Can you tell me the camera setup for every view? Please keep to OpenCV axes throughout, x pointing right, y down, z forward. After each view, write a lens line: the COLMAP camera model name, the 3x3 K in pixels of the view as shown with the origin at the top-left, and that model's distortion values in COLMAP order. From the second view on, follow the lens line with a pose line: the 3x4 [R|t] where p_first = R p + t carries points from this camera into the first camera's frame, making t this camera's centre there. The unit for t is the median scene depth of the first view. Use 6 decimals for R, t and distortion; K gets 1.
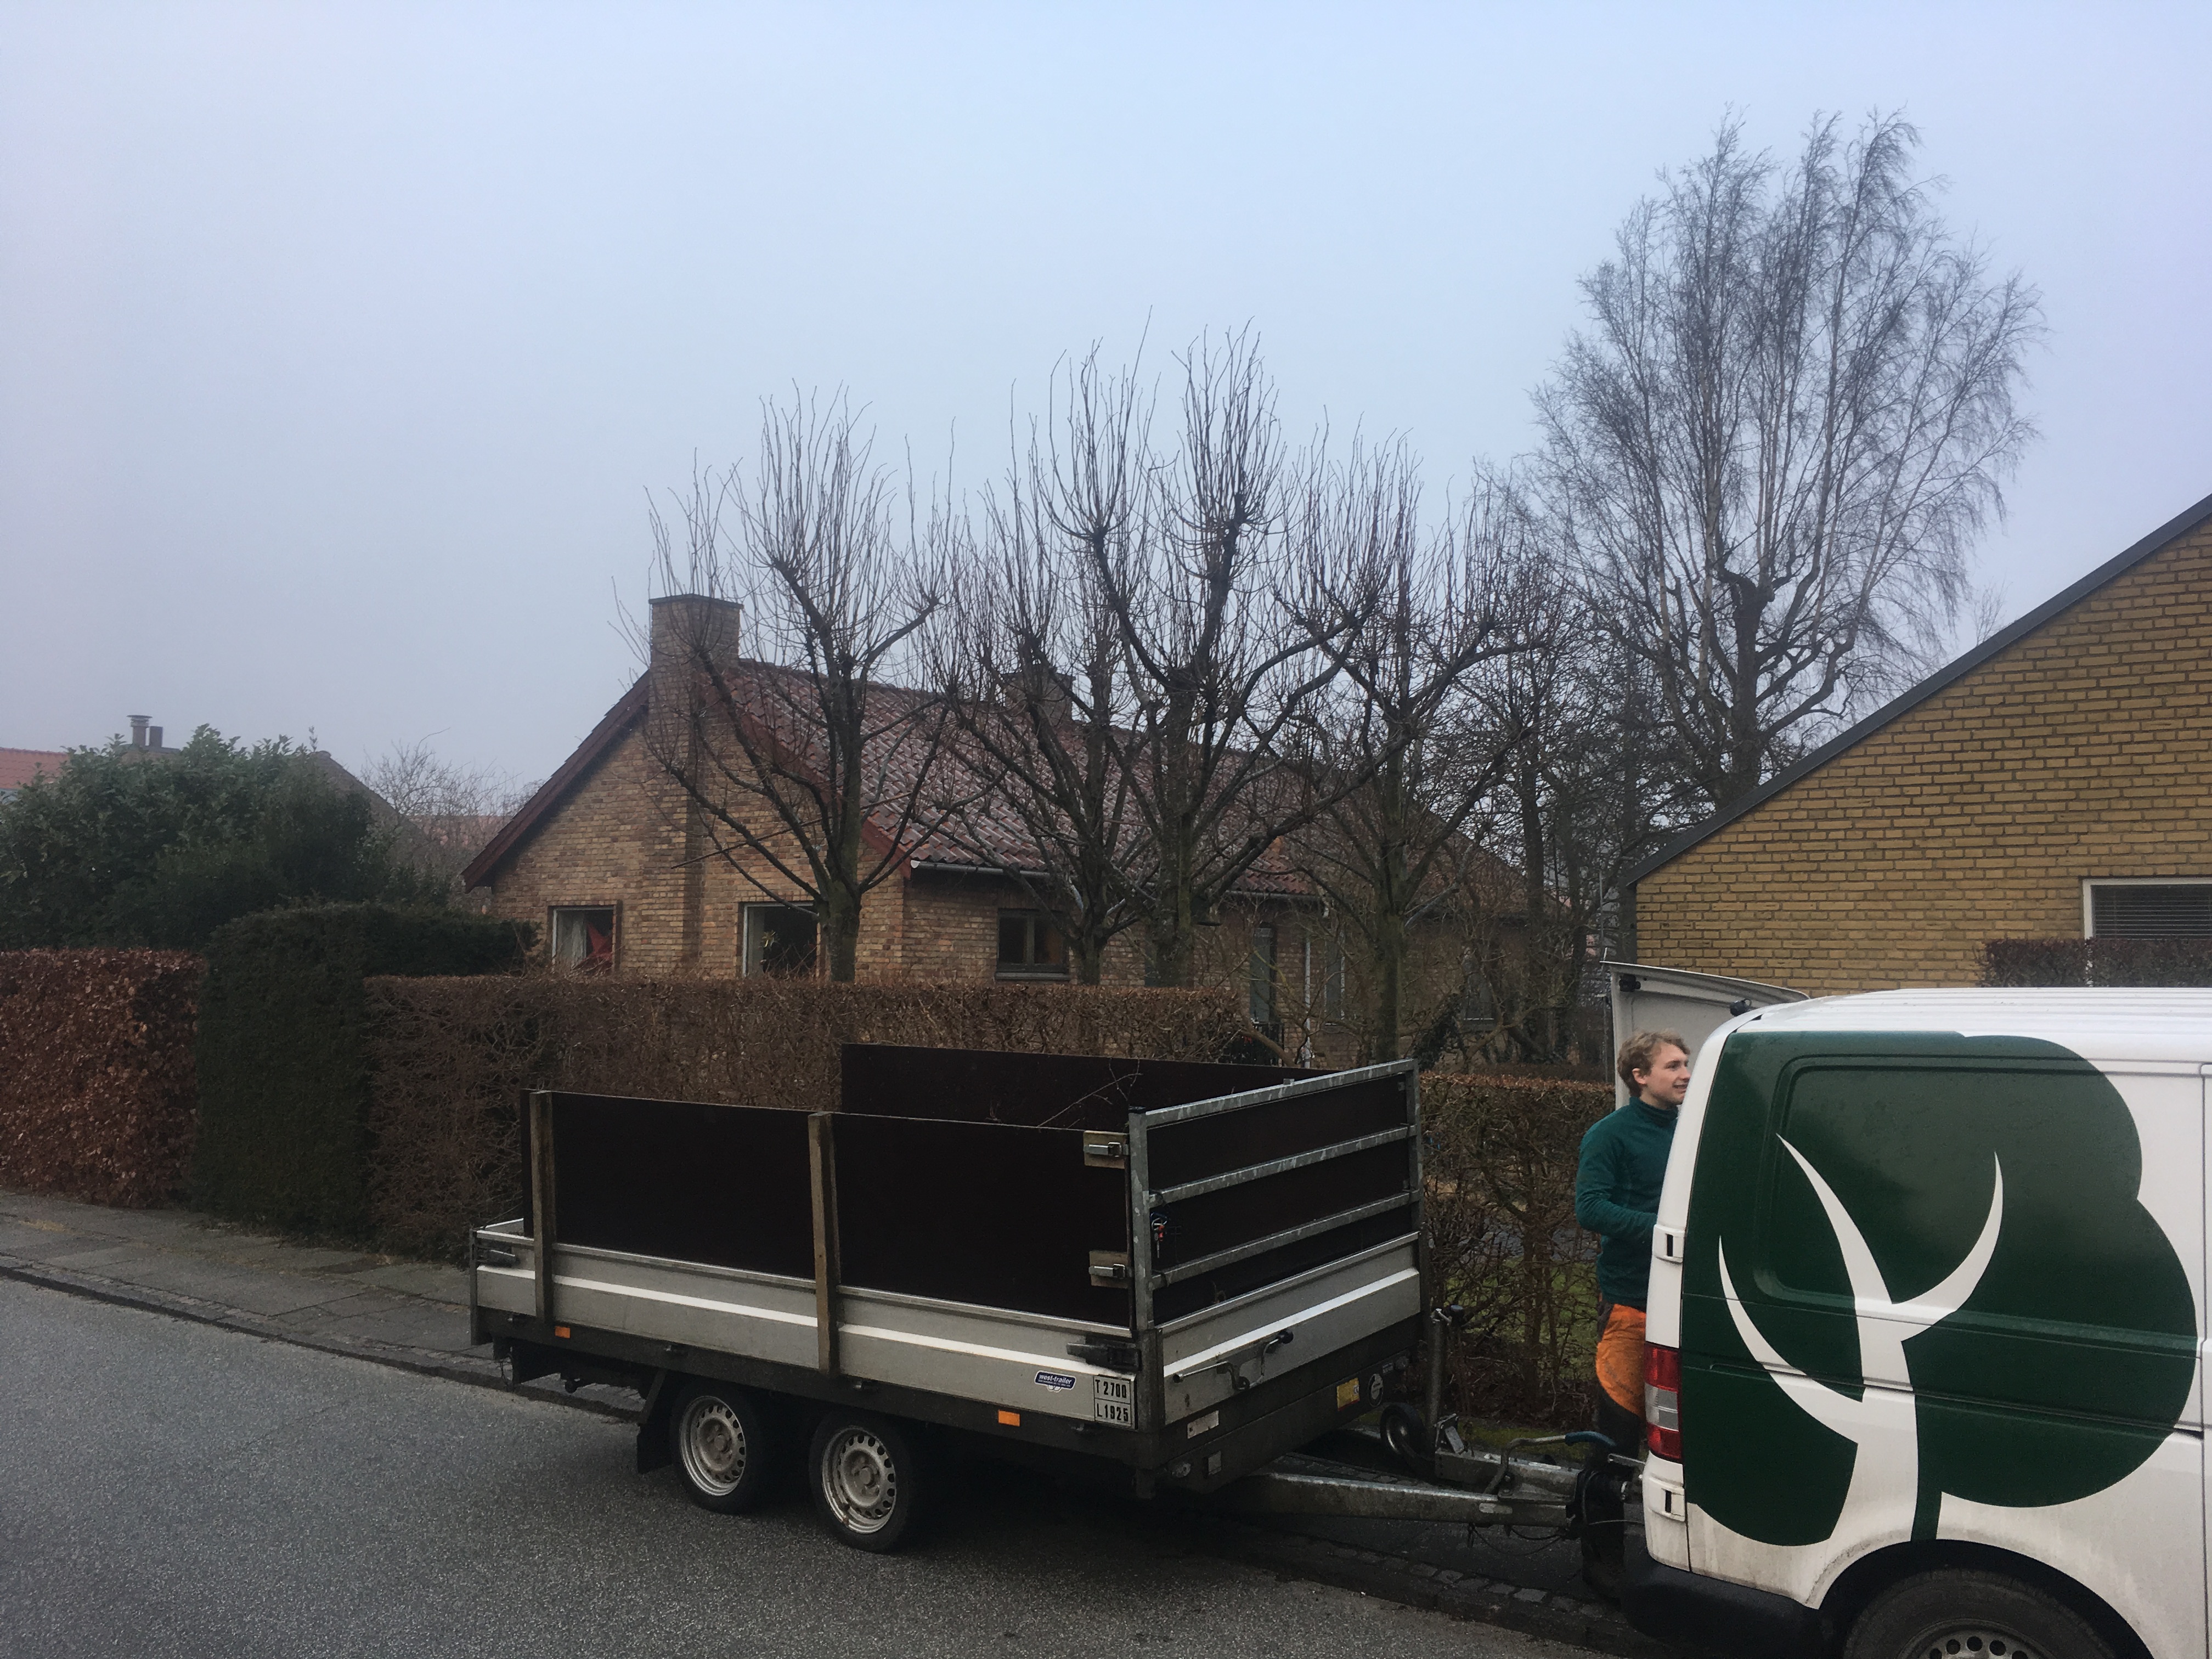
lens RADIAL K [[1882.9, 0, 1104.9], [0, 1882.9, 836.2], [0, 0, 1]] dist [0.081941, -0.129917]
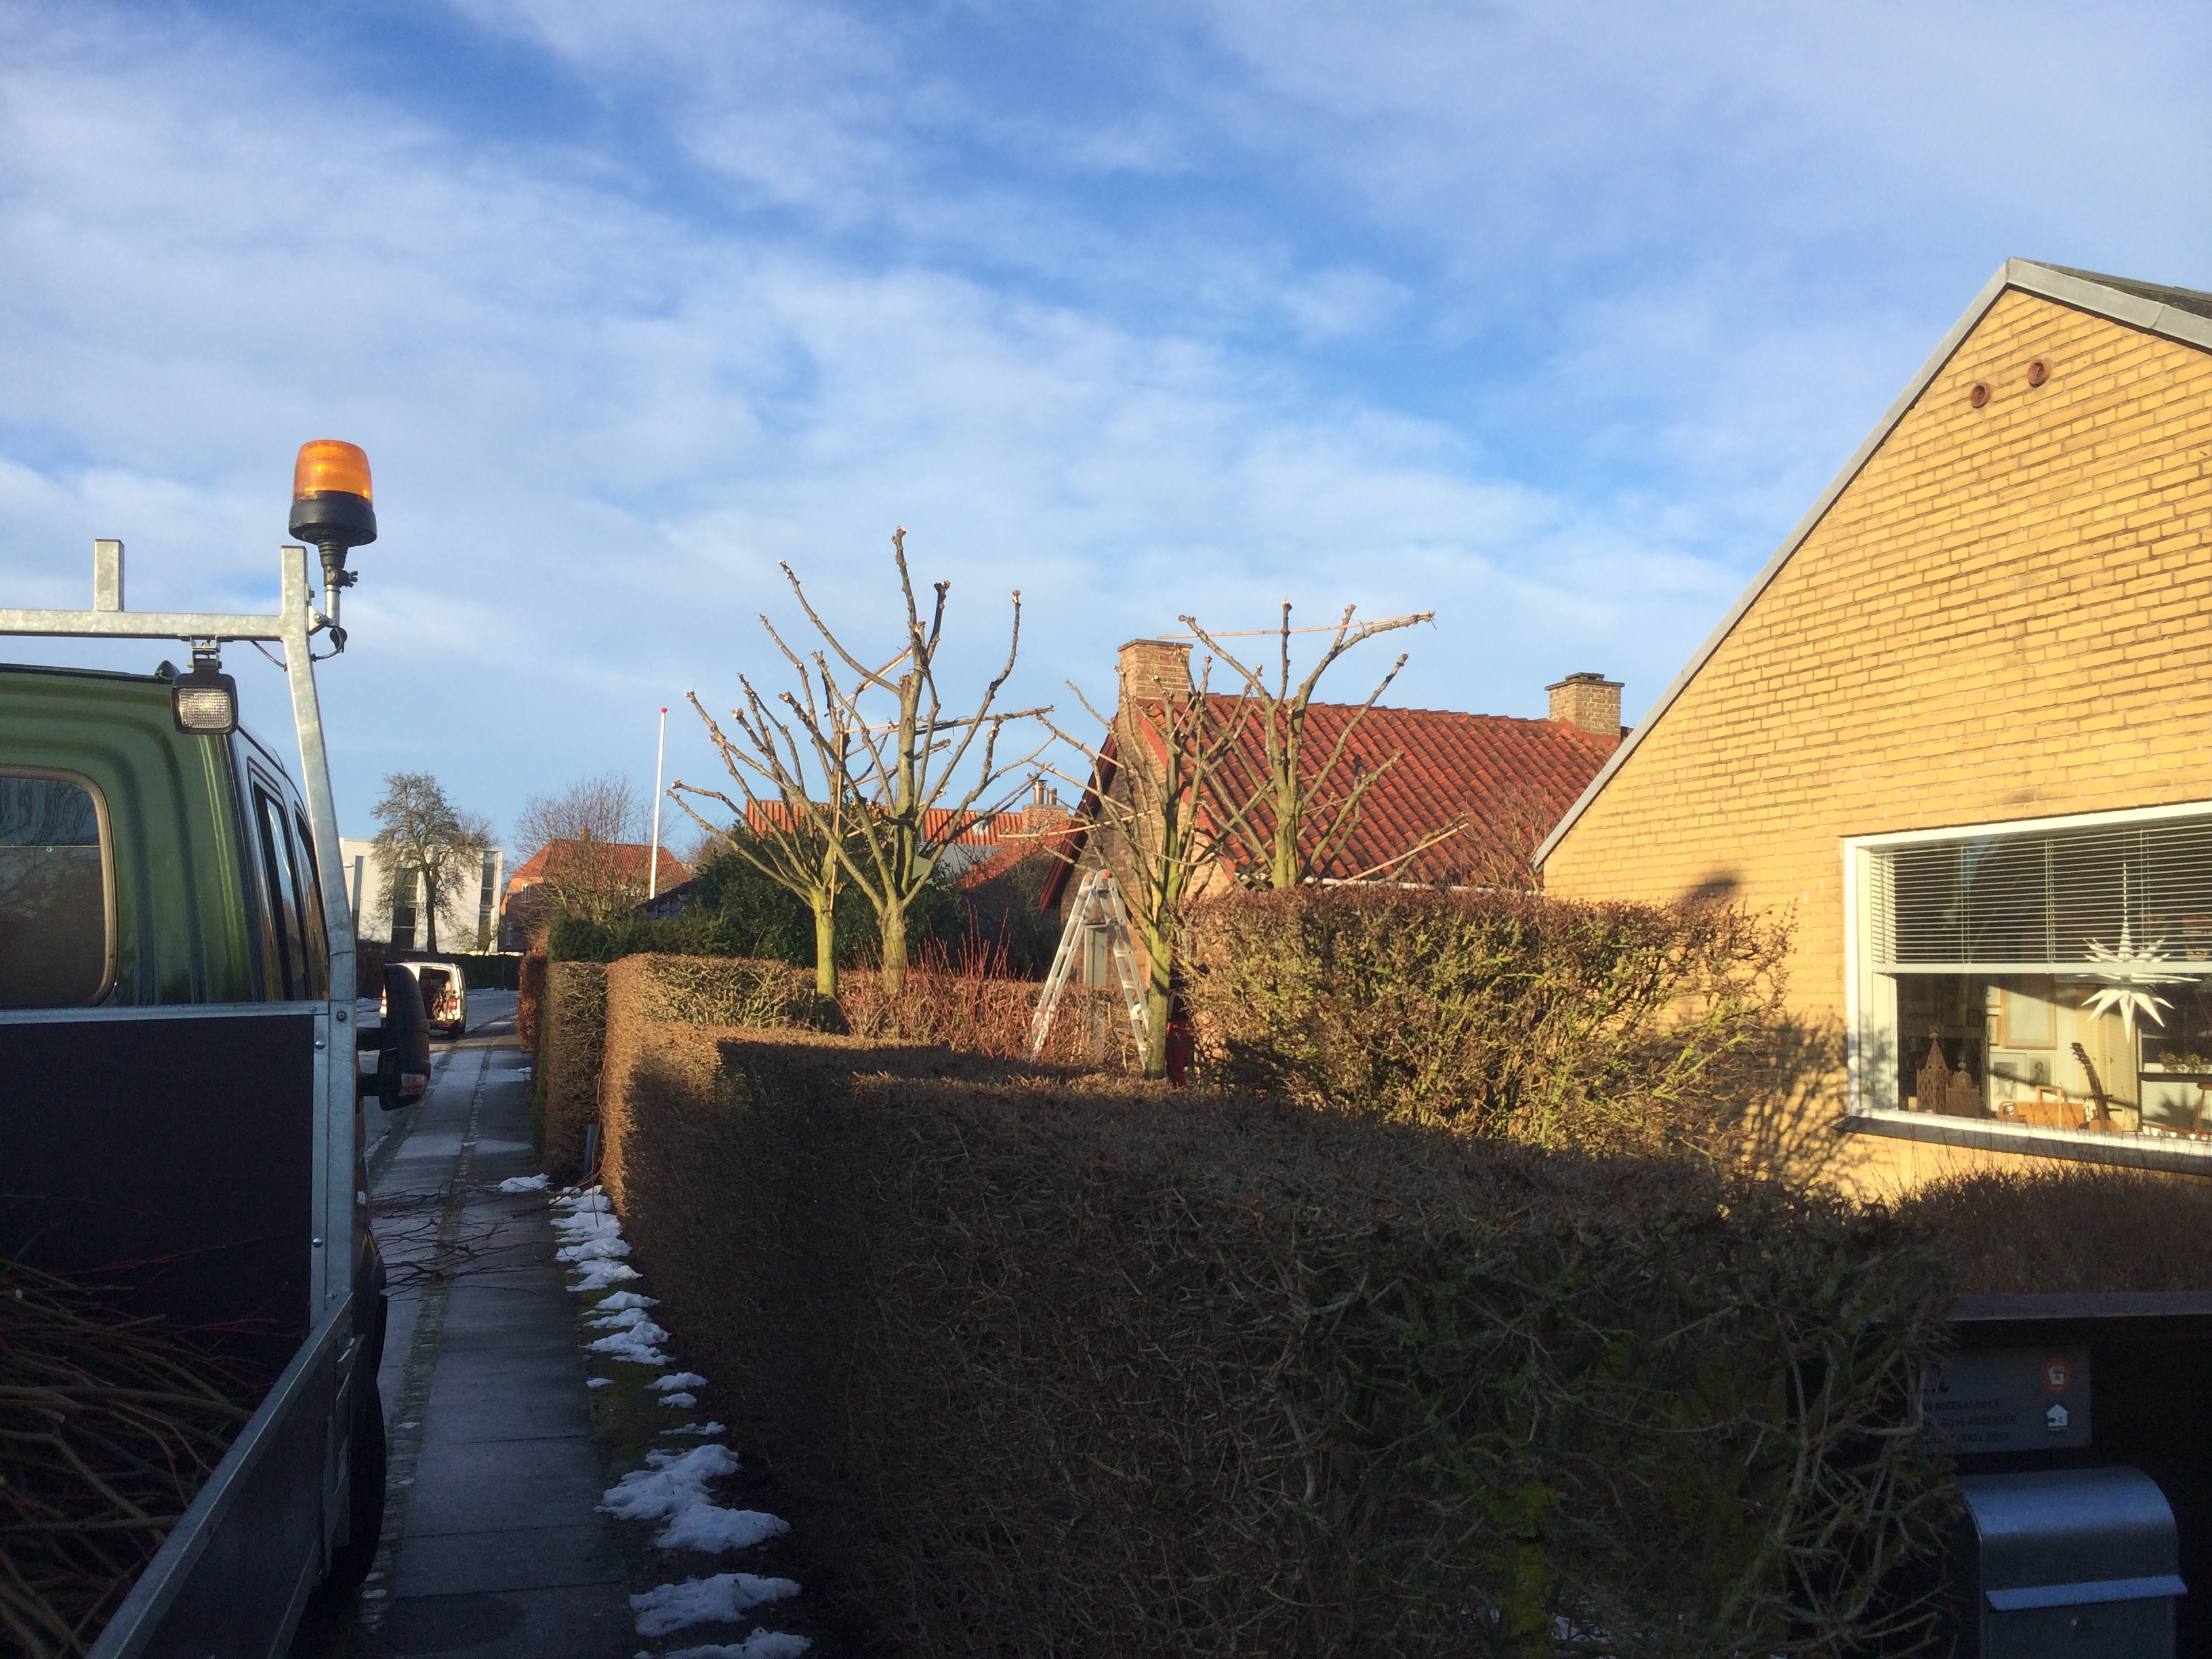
lens RADIAL K [[1879.2, 0, 1102.7], [0, 1879.2, 837.2], [0, 0, 1]] dist [0.089054, -0.125506]
pose [[0.820430, -0.037440, -0.570520, 0.692964], [0.023928, 0.999228, -0.031164, 0.037920], [0.571246, 0.011916, 0.820693, 0.150492]]
